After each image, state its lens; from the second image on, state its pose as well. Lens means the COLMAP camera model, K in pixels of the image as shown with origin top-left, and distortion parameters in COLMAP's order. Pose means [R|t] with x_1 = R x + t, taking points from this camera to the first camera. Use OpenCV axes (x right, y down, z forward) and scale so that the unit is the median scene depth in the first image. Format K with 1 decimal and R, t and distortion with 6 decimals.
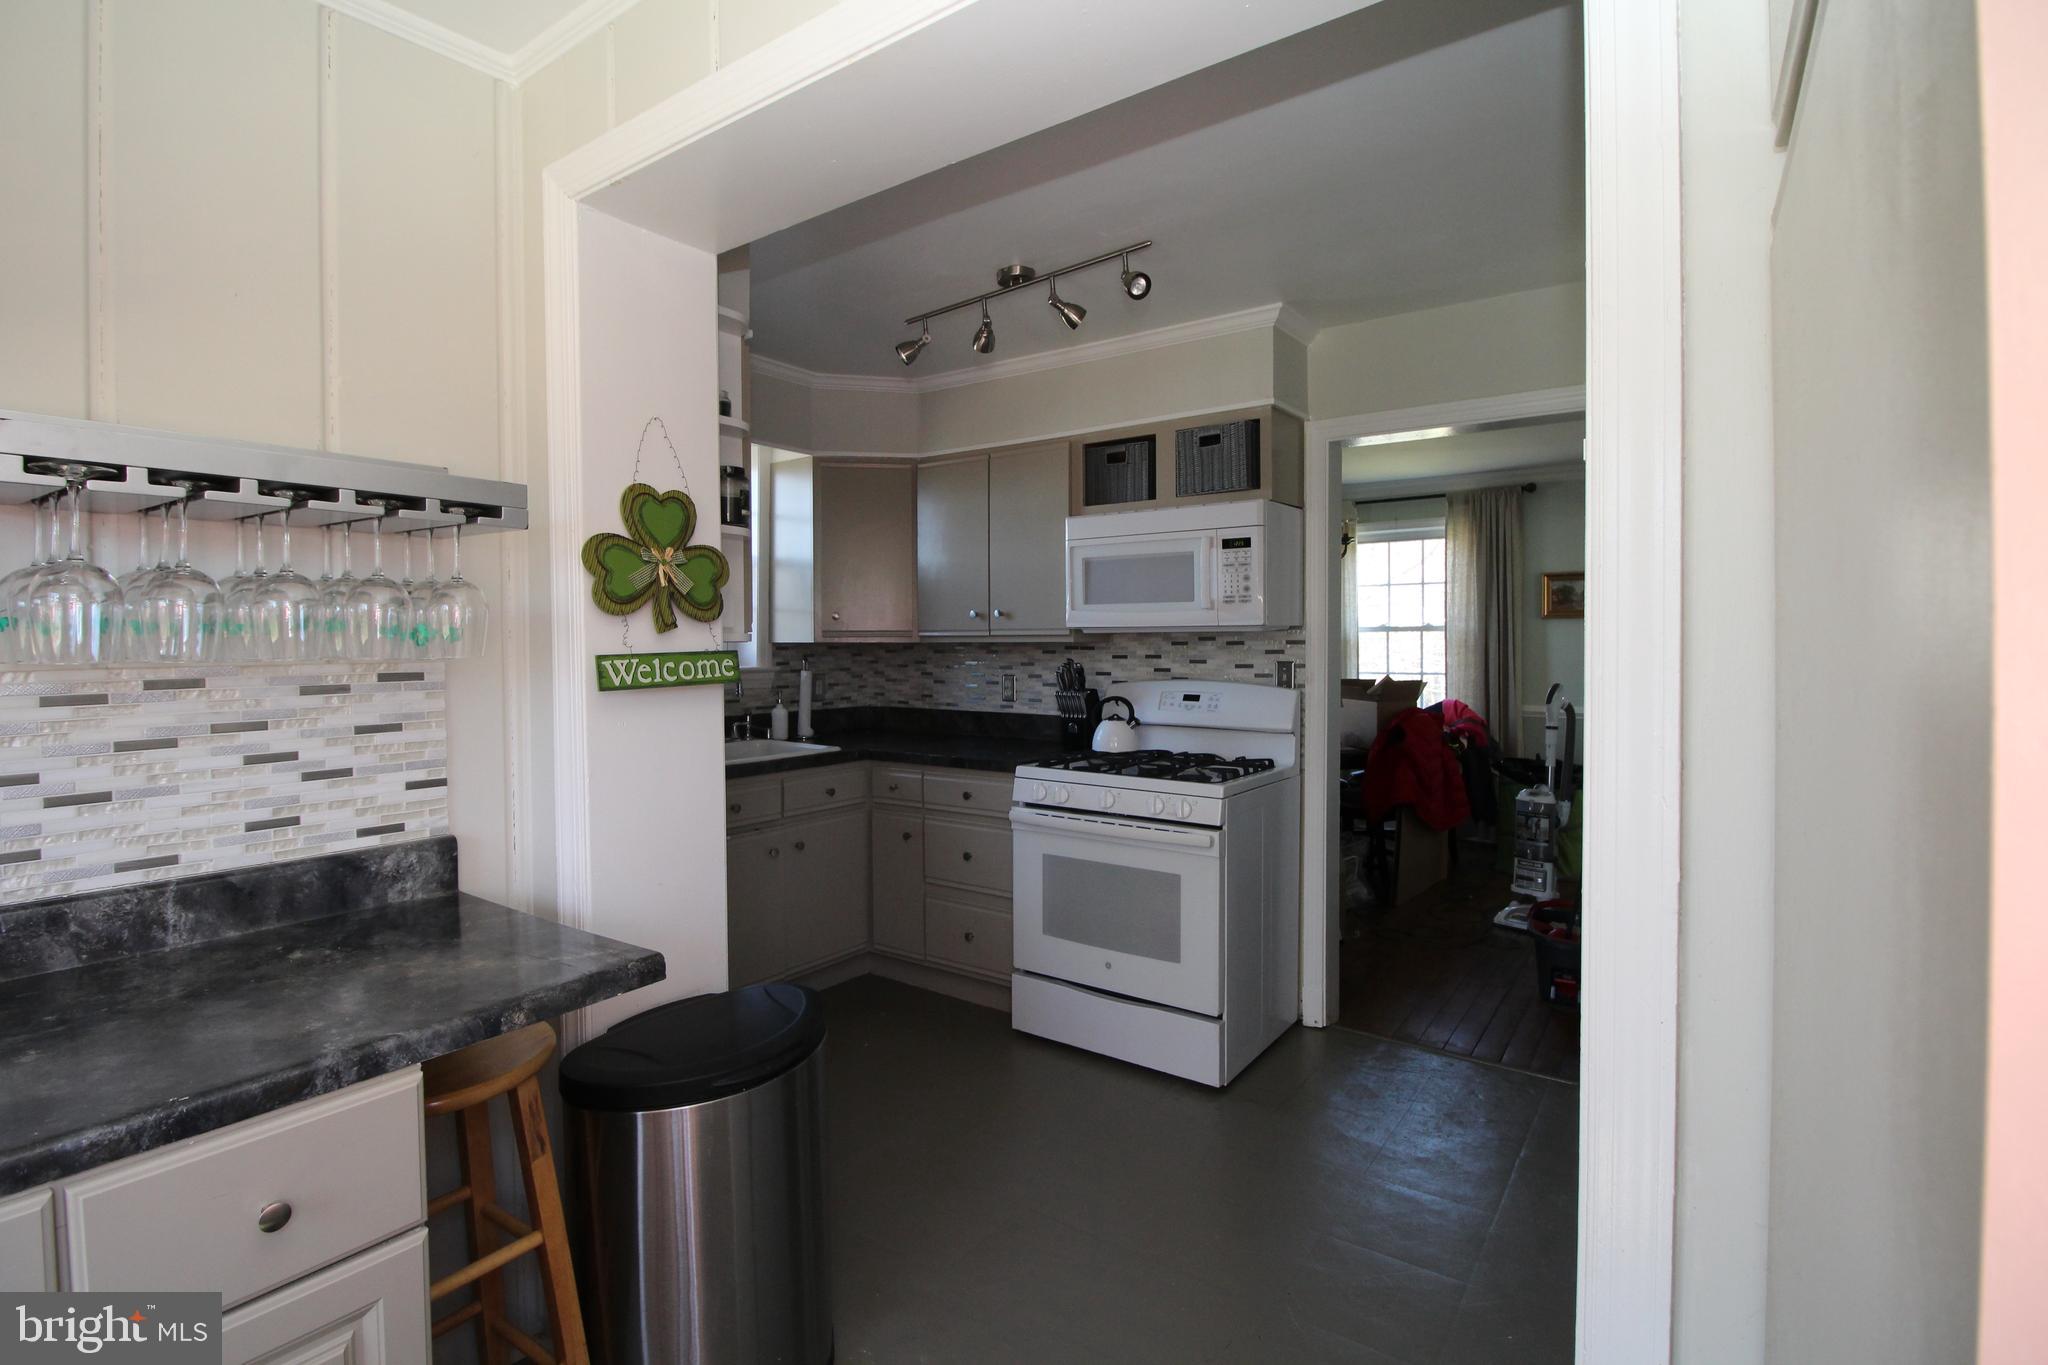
lens RADIAL K [[957.2, 0, 1023.3], [0, 957.2, 671.2], [0, 0, 1]] dist [-0.009042, -0.004644]
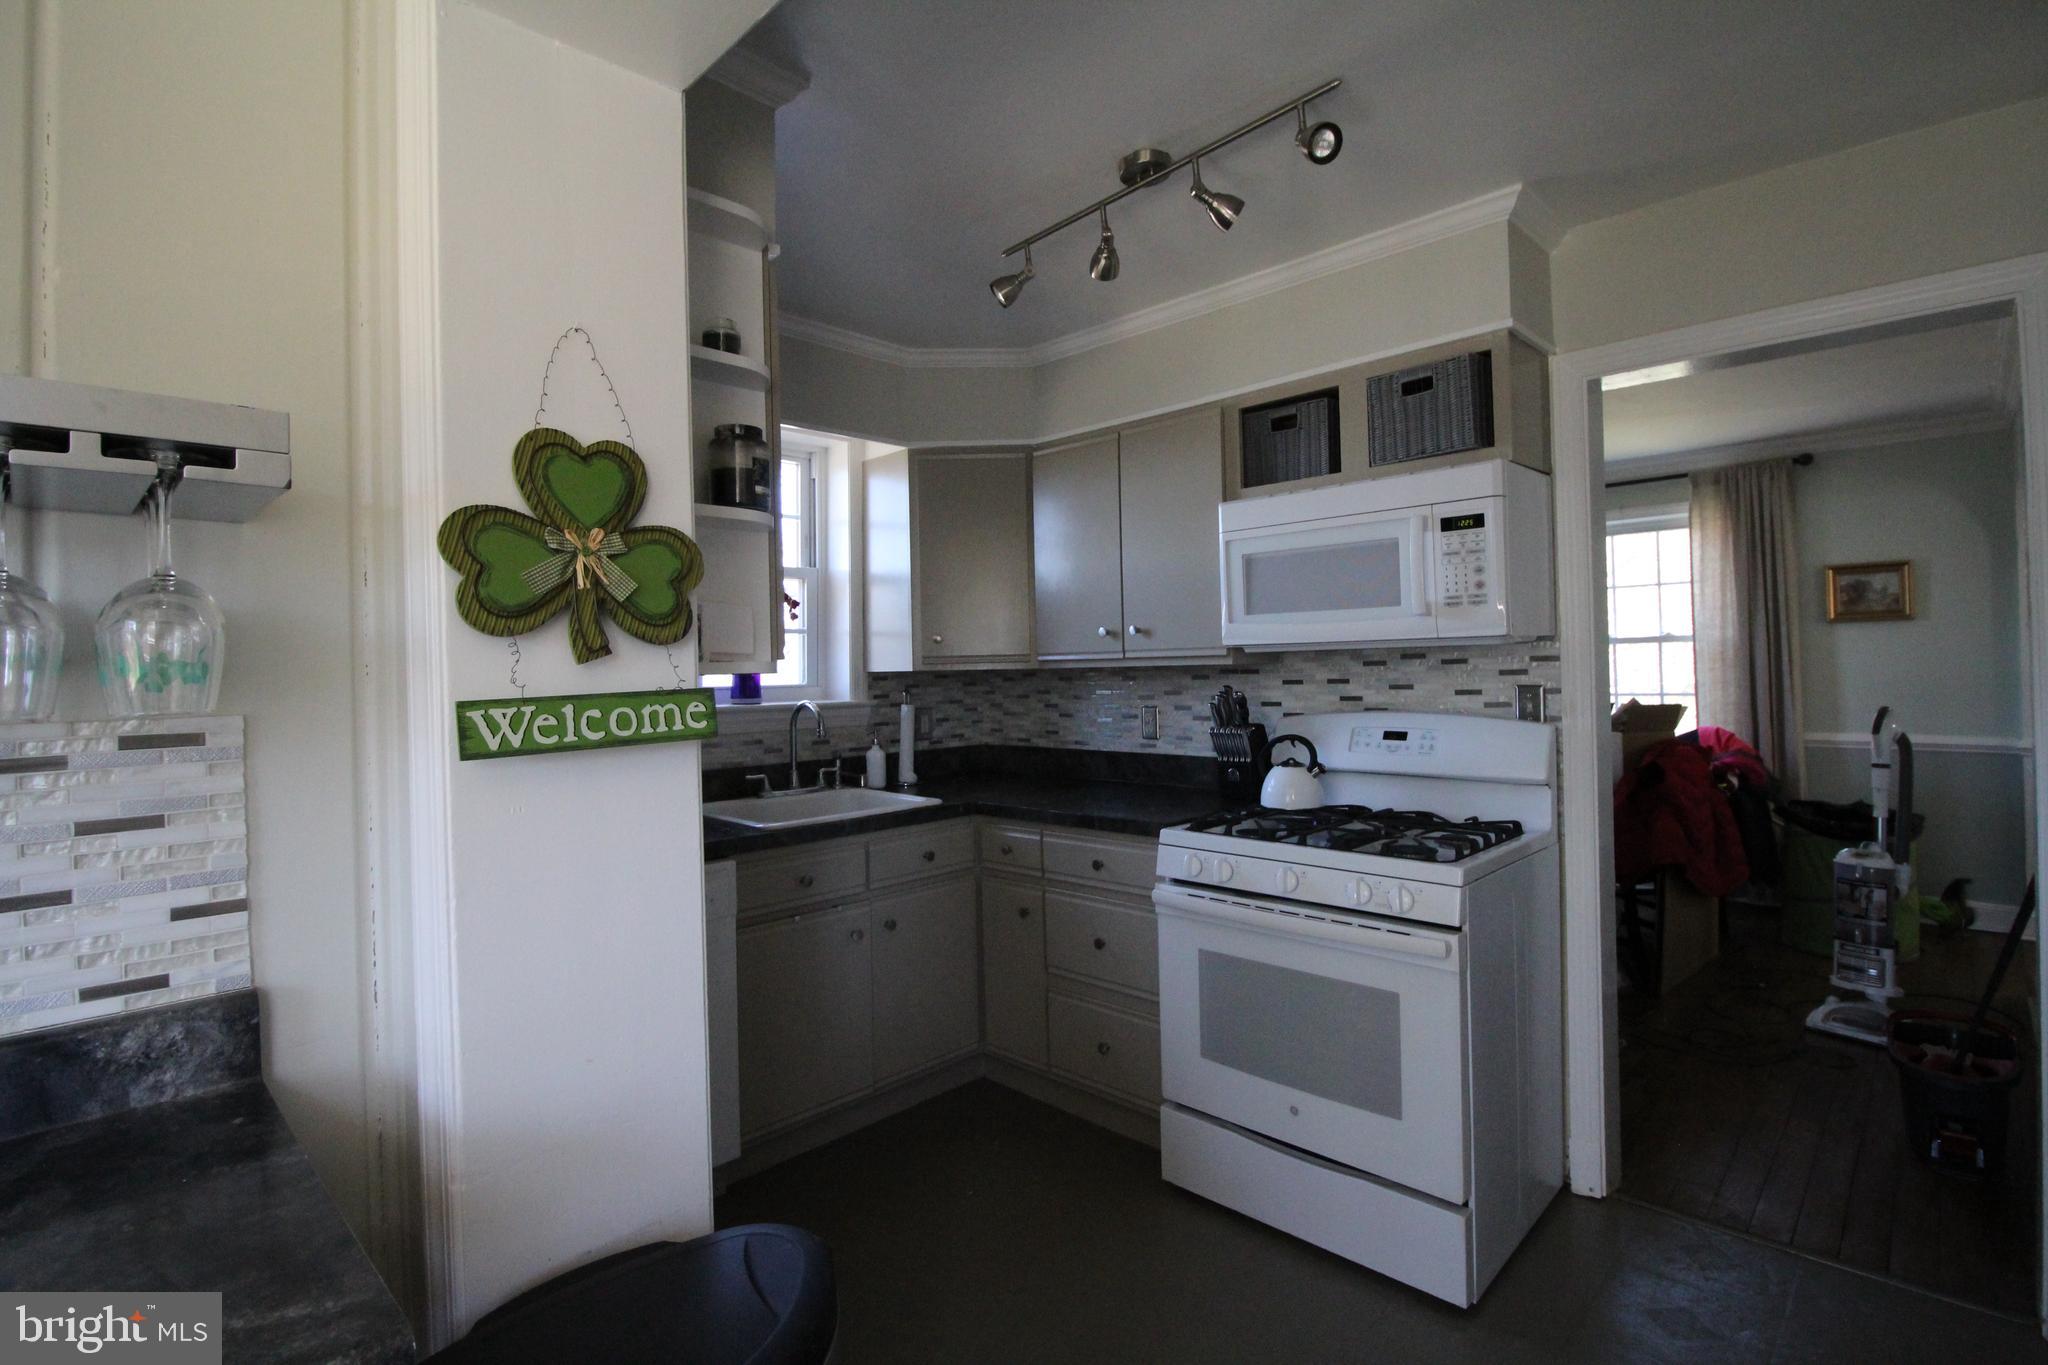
lens RADIAL K [[957.2, 0, 1022.2], [0, 957.2, 654.3], [0, 0, 1]] dist [-0.009042, -0.004644]
pose [[0.988232, -0.021206, -0.151484, 0.002063], [0.014611, 0.998902, -0.044514, -0.007547], [0.152261, 0.041777, 0.987457, 0.235212]]
